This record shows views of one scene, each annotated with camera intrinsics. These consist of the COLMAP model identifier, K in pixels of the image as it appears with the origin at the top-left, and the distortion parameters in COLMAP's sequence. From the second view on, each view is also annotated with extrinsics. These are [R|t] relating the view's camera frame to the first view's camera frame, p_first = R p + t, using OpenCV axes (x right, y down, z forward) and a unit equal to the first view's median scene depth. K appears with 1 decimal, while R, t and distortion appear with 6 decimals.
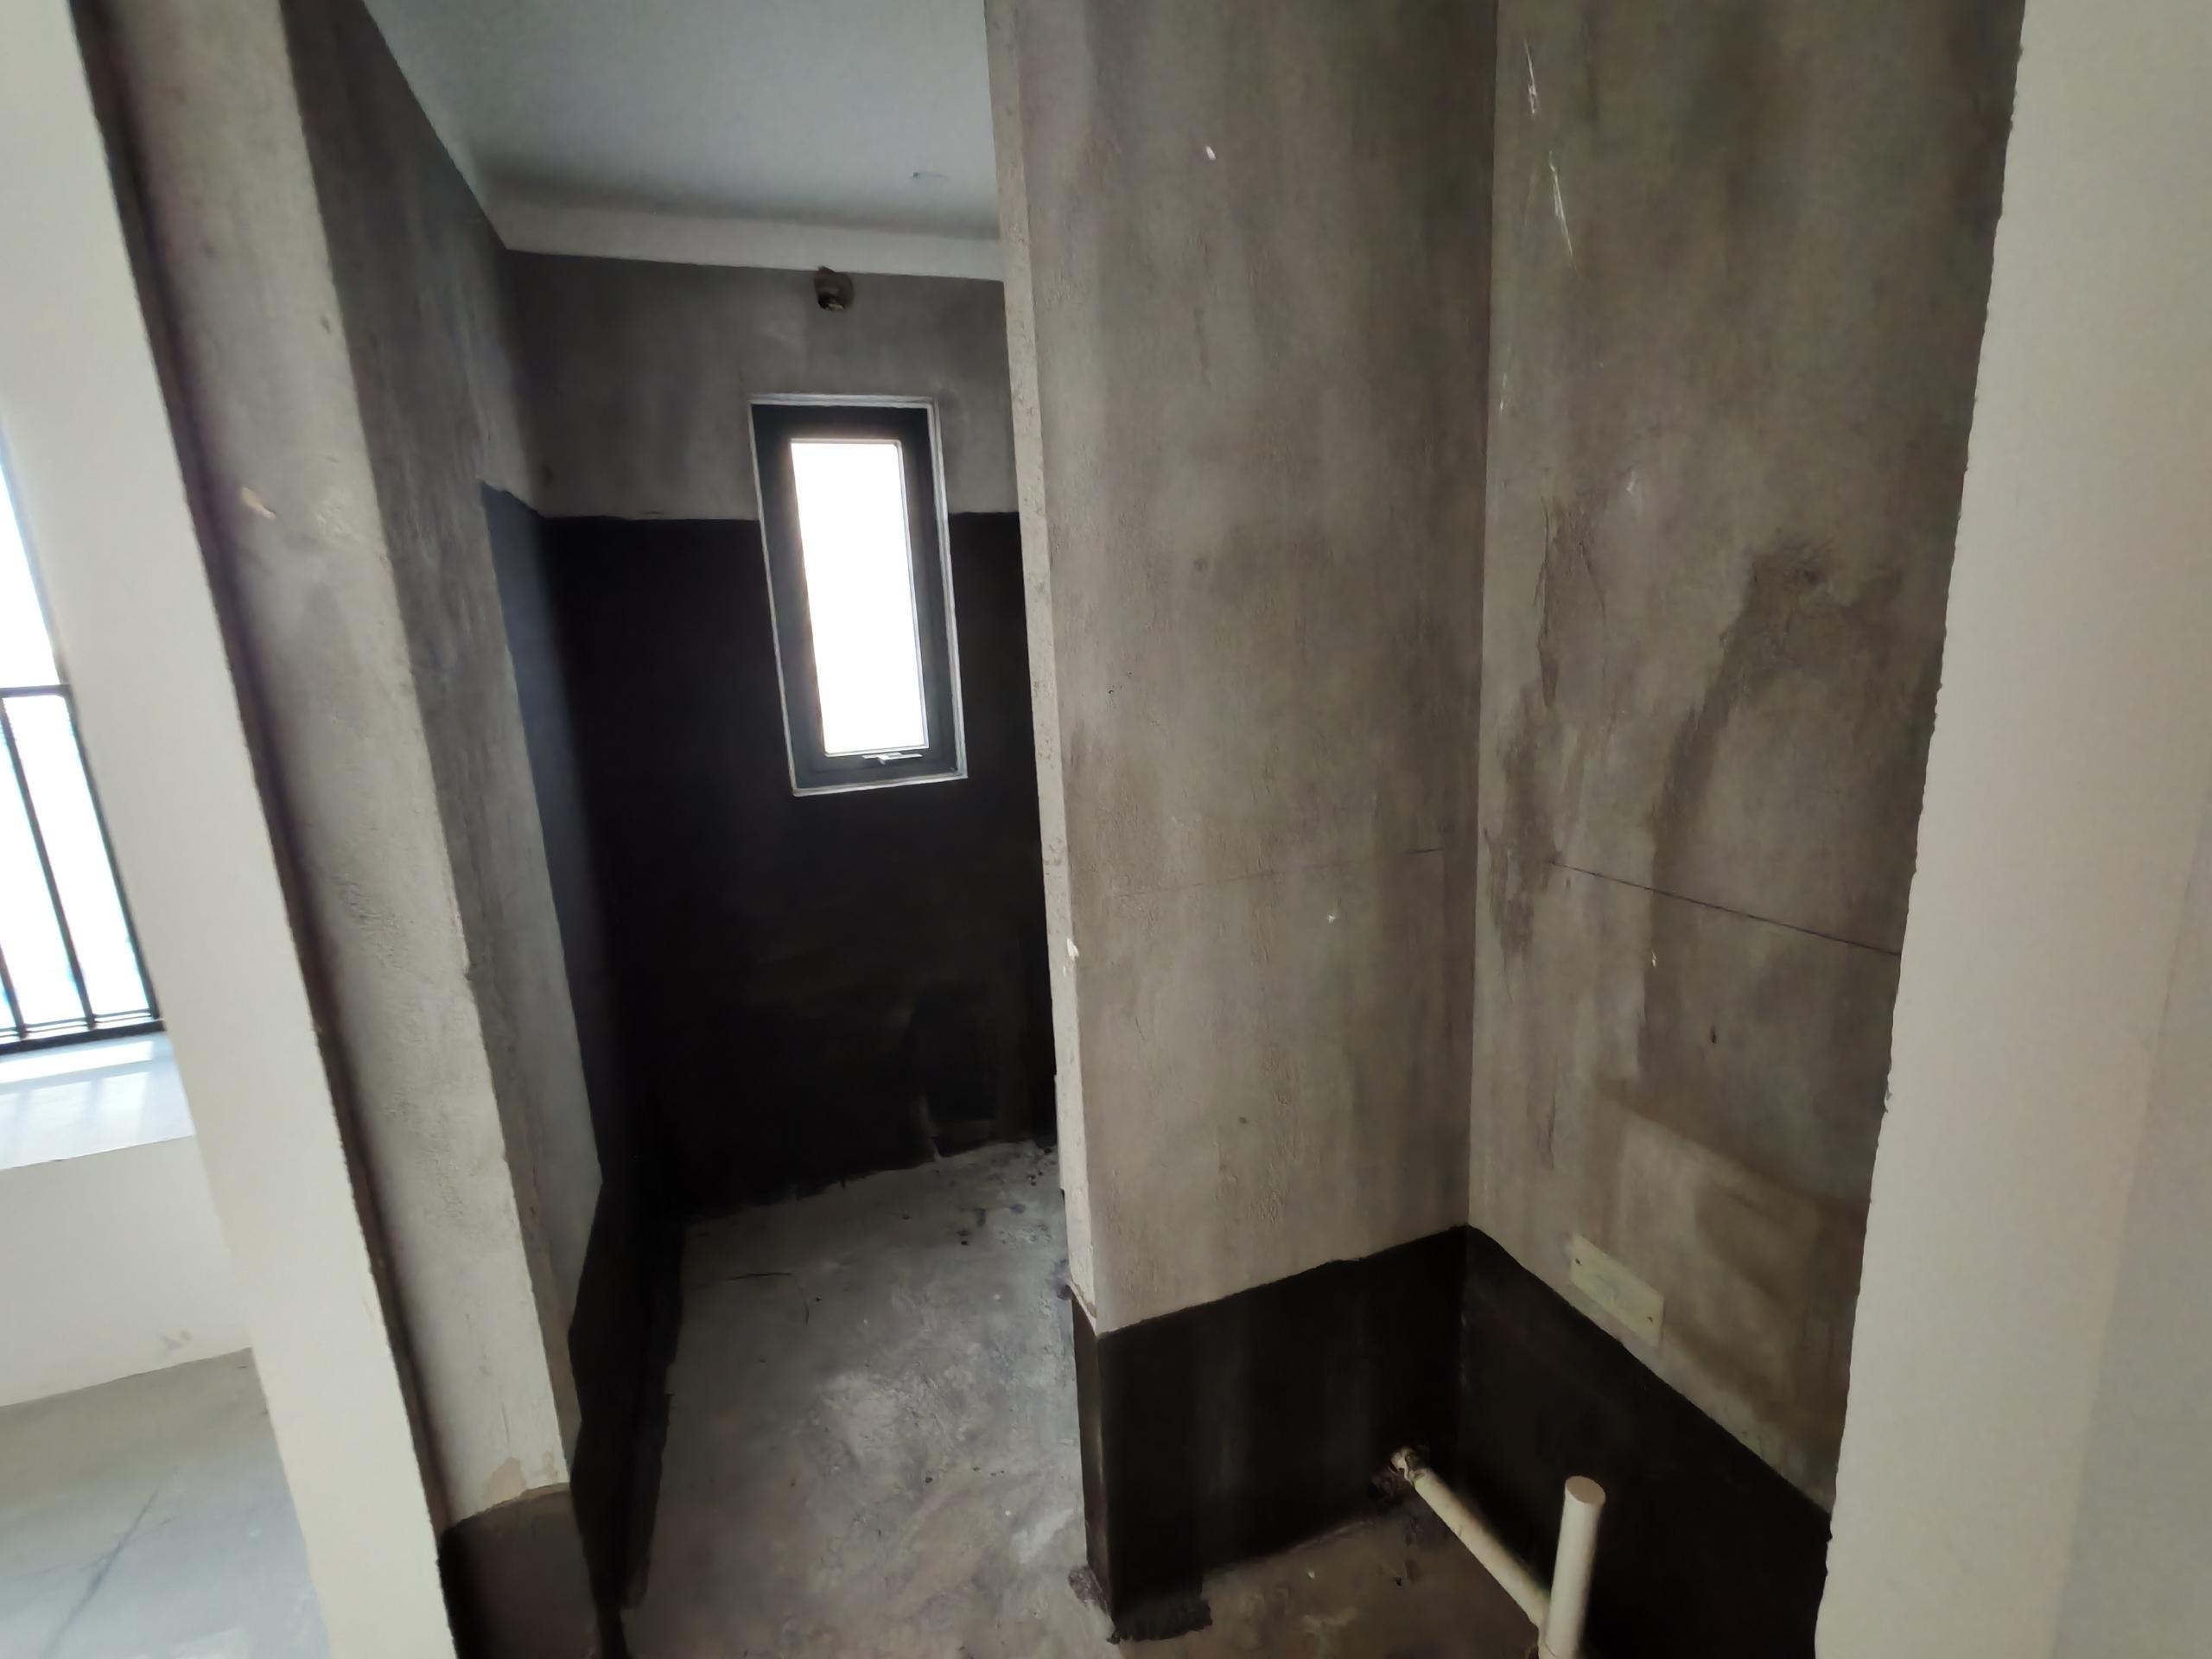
lens RADIAL K [[994.0, 0, 1102.3], [0, 994.0, 842.3], [0, 0, 1]] dist [-0.000815, 0.001027]
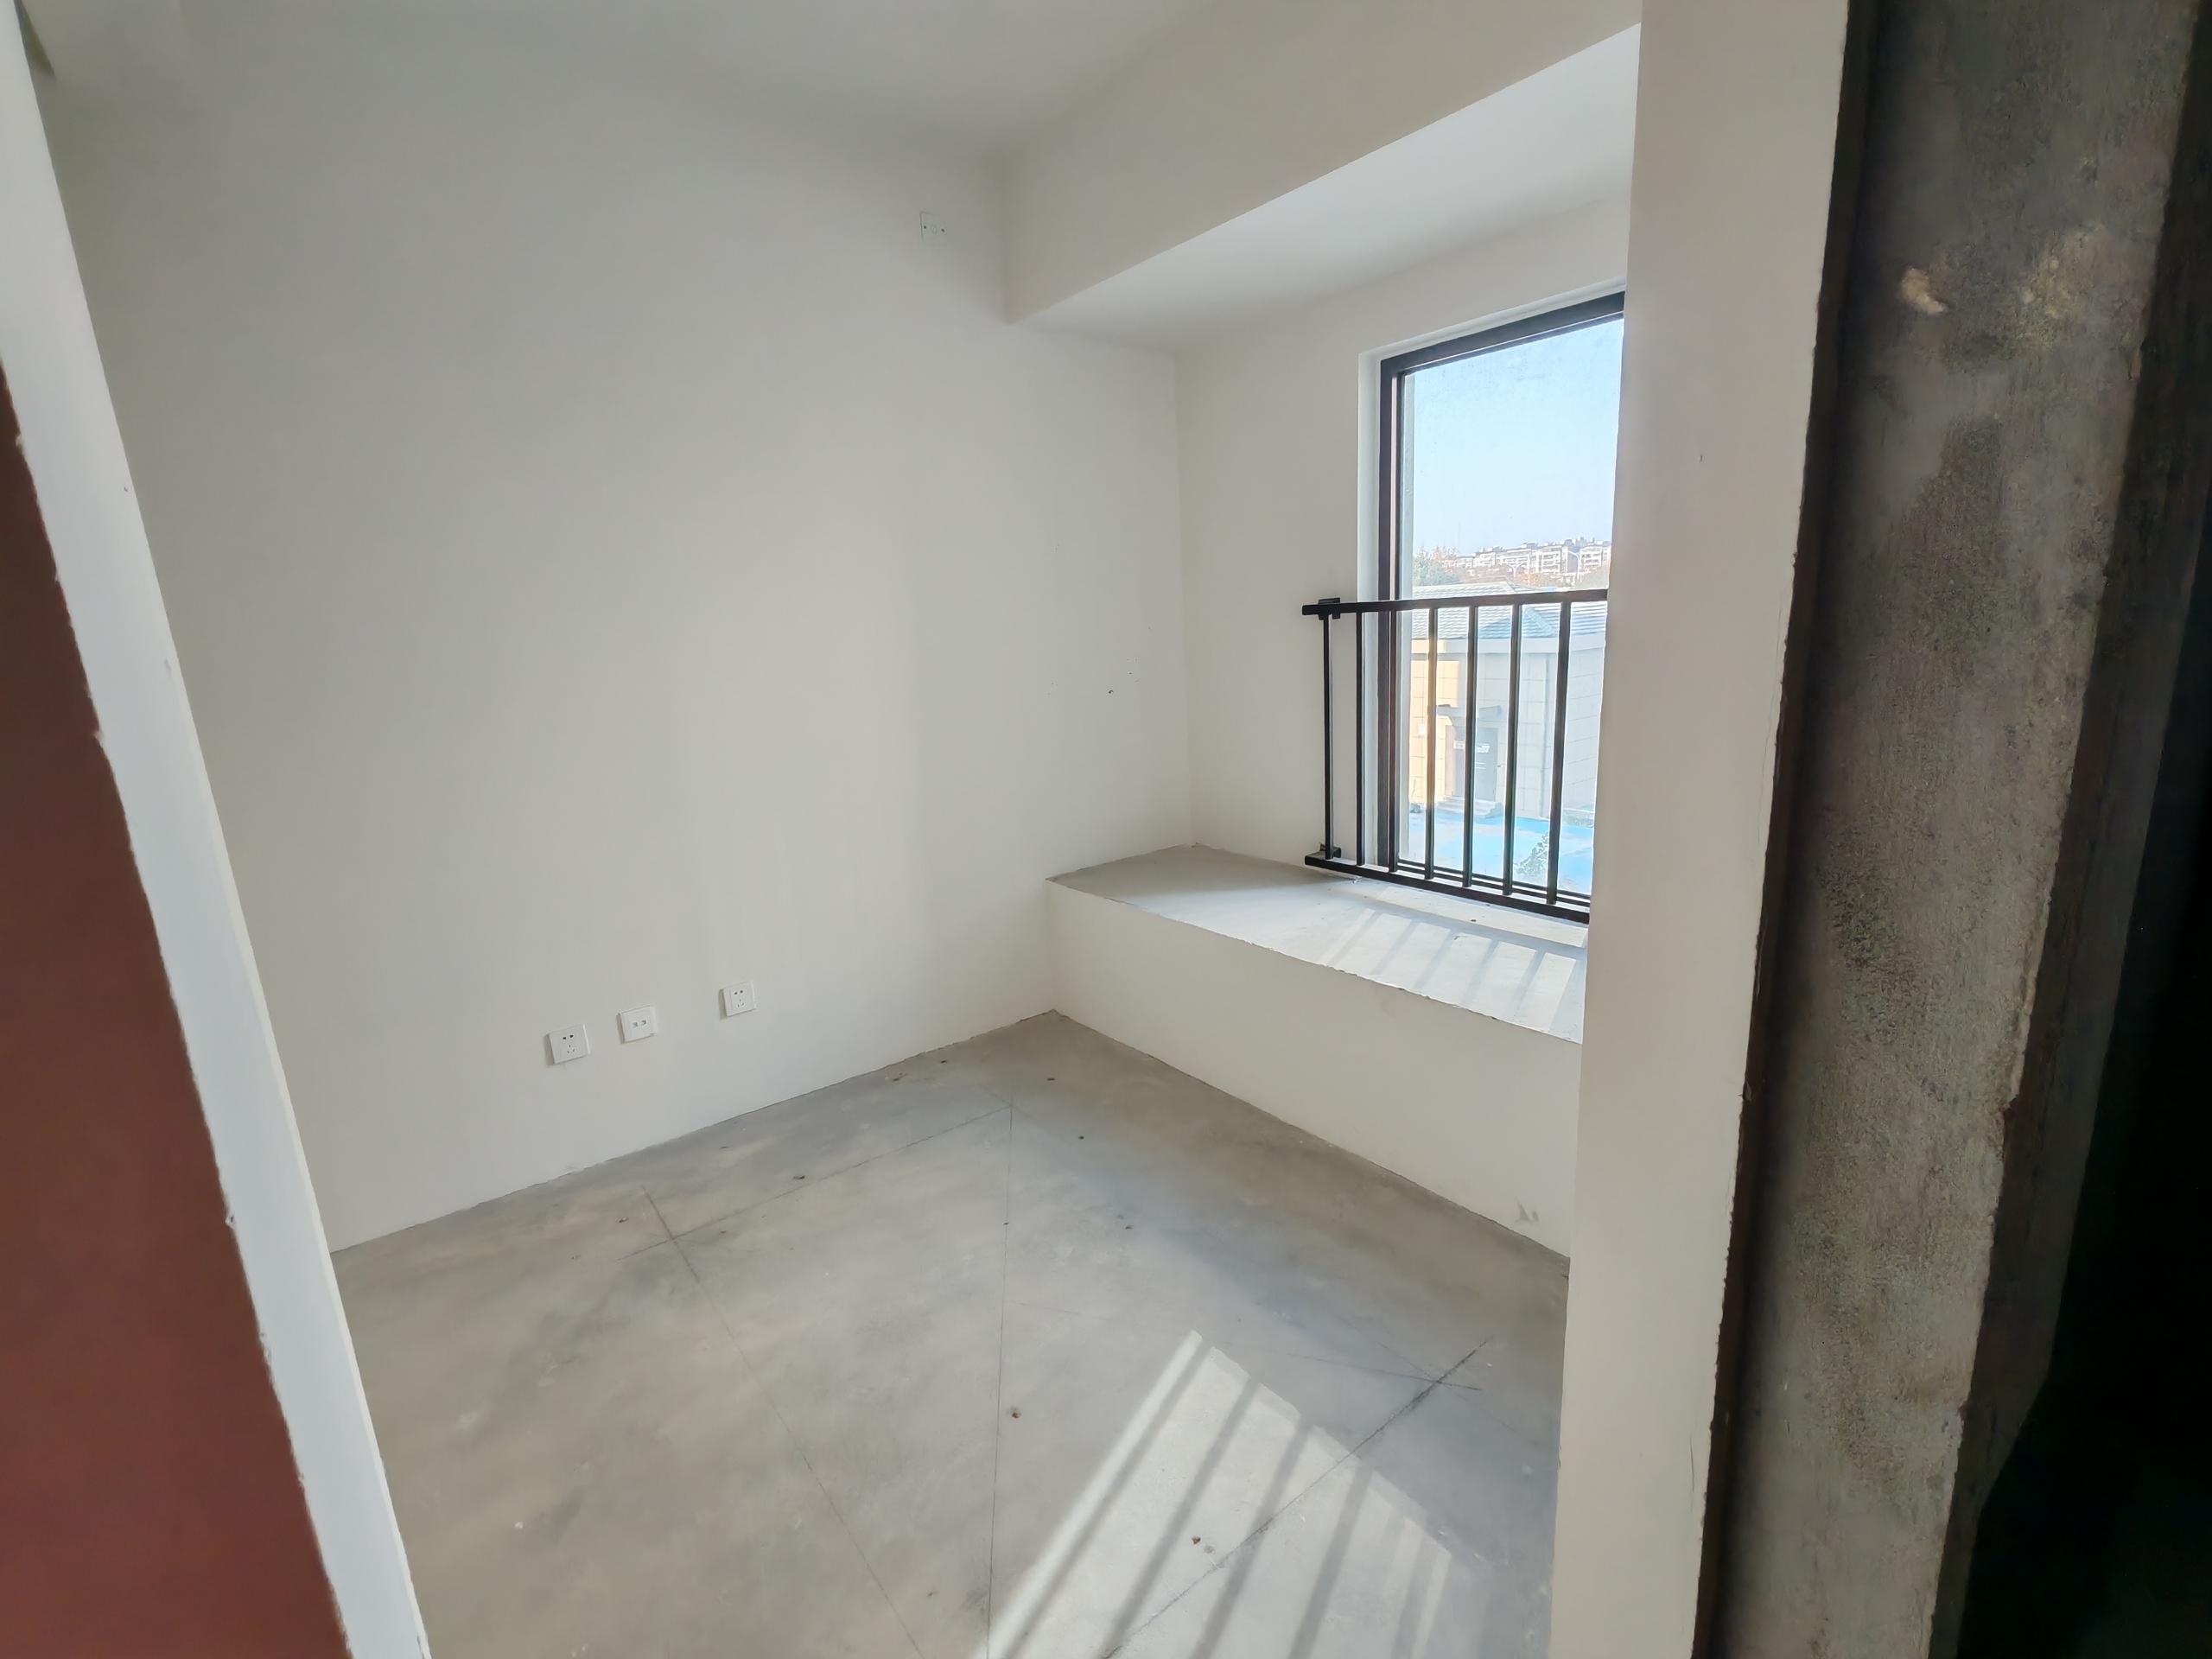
lens RADIAL K [[994.0, 0, 1102.3], [0, 994.0, 842.3], [0, 0, 1]] dist [-0.000815, 0.001027]
pose [[0.299192, 0.242603, -0.922837, -0.302375], [-0.169232, 0.965298, 0.198899, -0.042280], [0.939066, 0.096664, 0.329866, 0.303936]]
